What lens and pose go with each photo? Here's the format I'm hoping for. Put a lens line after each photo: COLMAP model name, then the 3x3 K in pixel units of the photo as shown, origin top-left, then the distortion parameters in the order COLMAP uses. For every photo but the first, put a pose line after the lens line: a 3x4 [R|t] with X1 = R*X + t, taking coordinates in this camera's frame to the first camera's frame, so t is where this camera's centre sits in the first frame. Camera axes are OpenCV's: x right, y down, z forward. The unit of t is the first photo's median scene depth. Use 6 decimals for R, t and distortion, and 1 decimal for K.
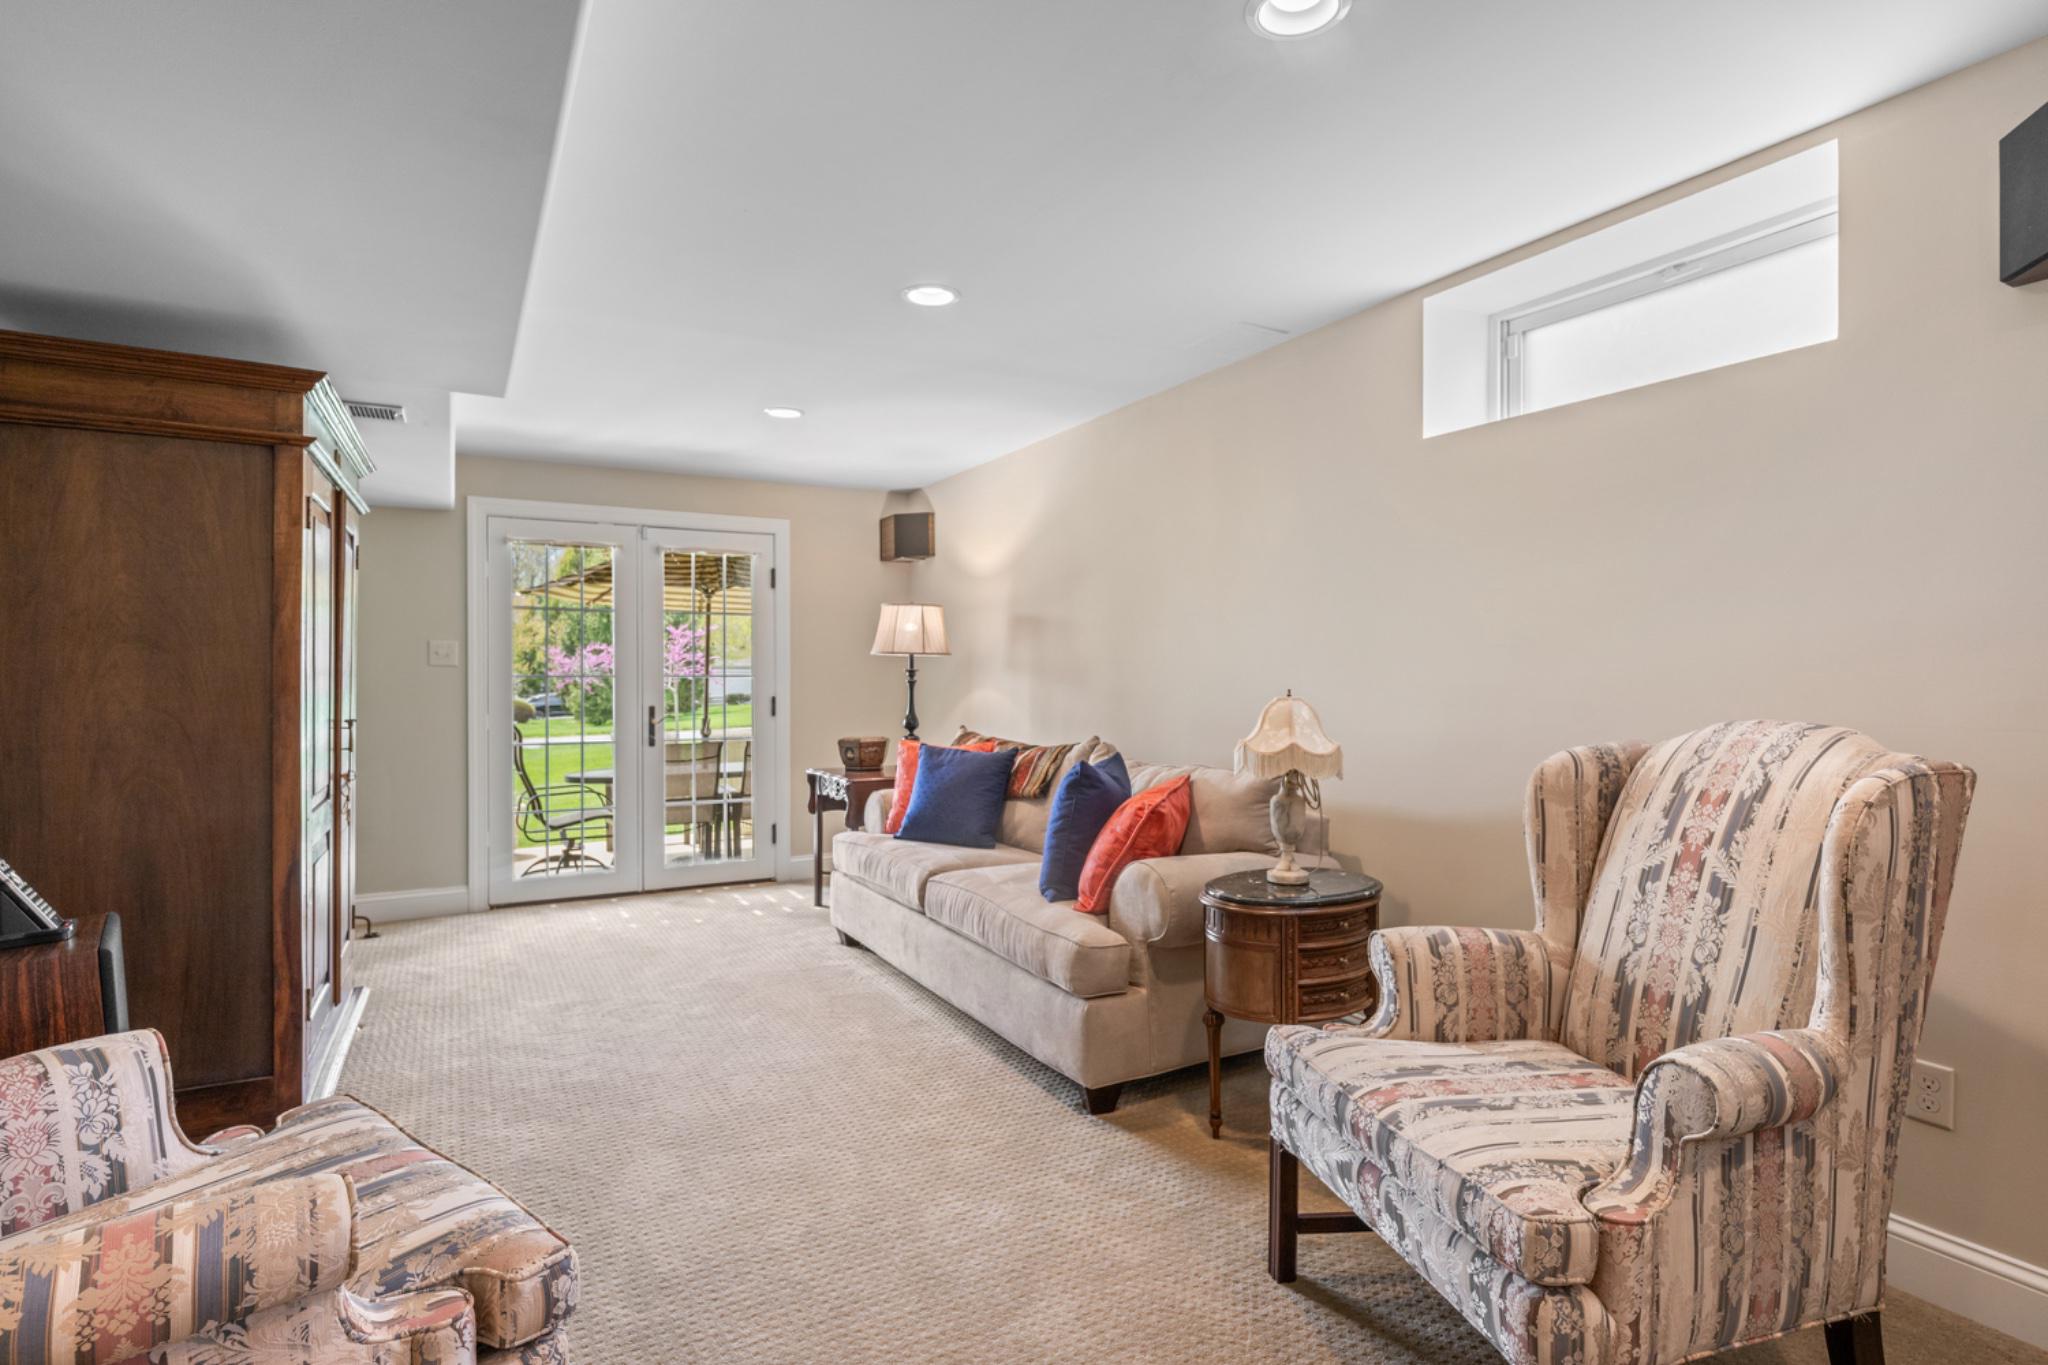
lens RADIAL K [[1006.4, 0, 1018.4], [0, 1006.4, 682.9], [0, 0, 1]] dist [0.001218, -0.001546]
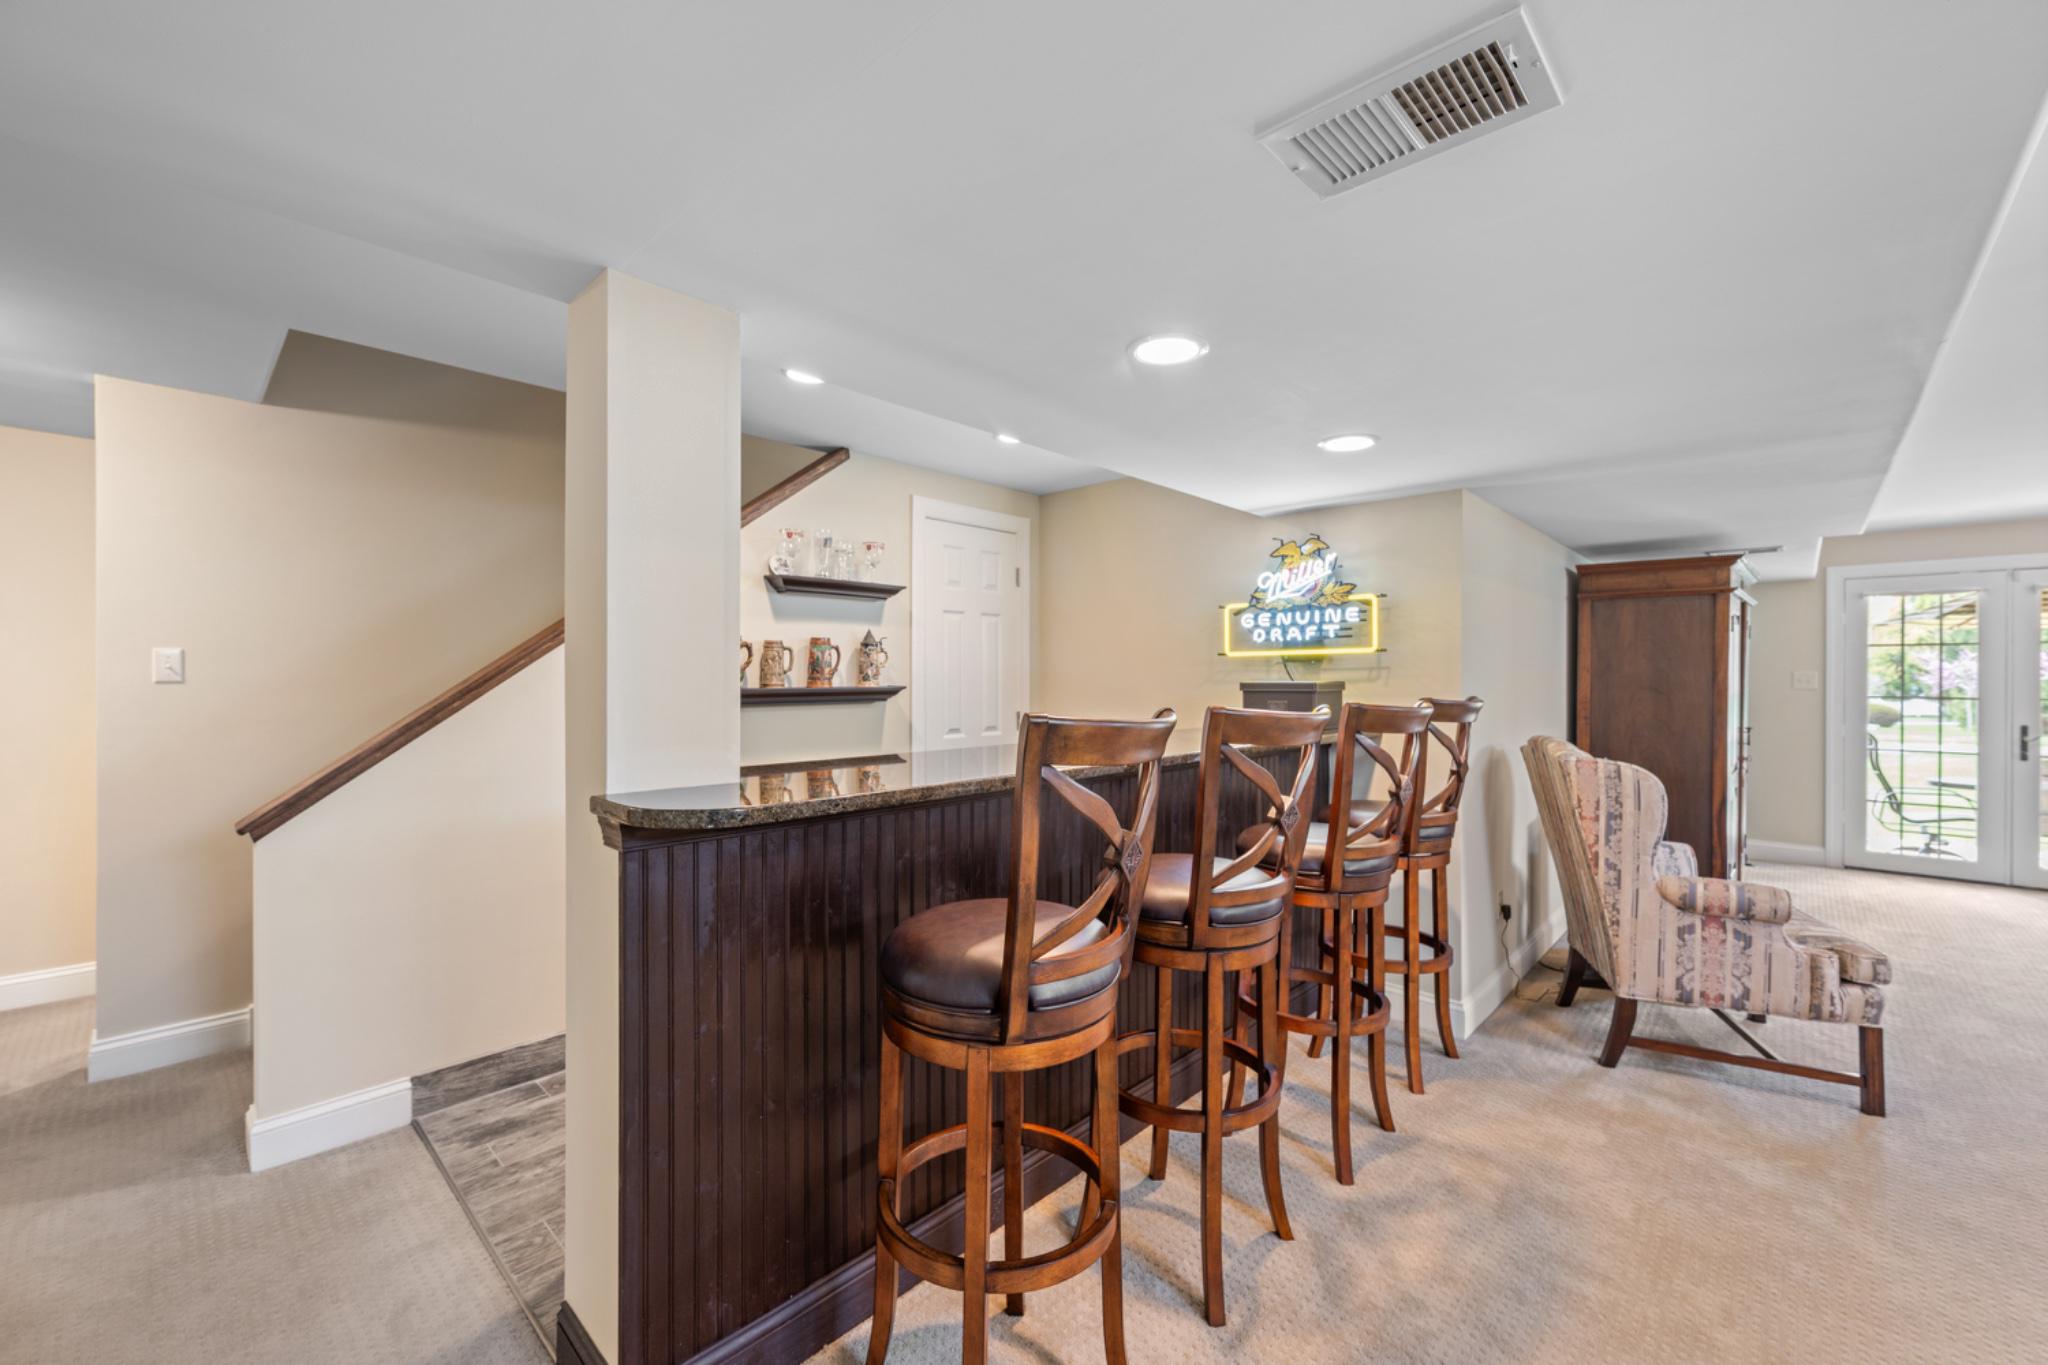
lens RADIAL K [[823.0, 0, 1015.5], [0, 823.0, 677.6], [0, 0, 1]] dist [0.003375, 0.000424]
pose [[0.296068, 0.005902, -0.955149, 0.417868], [-0.007521, 0.999964, 0.003848, -0.056501], [0.955137, 0.006044, 0.296102, -0.804849]]
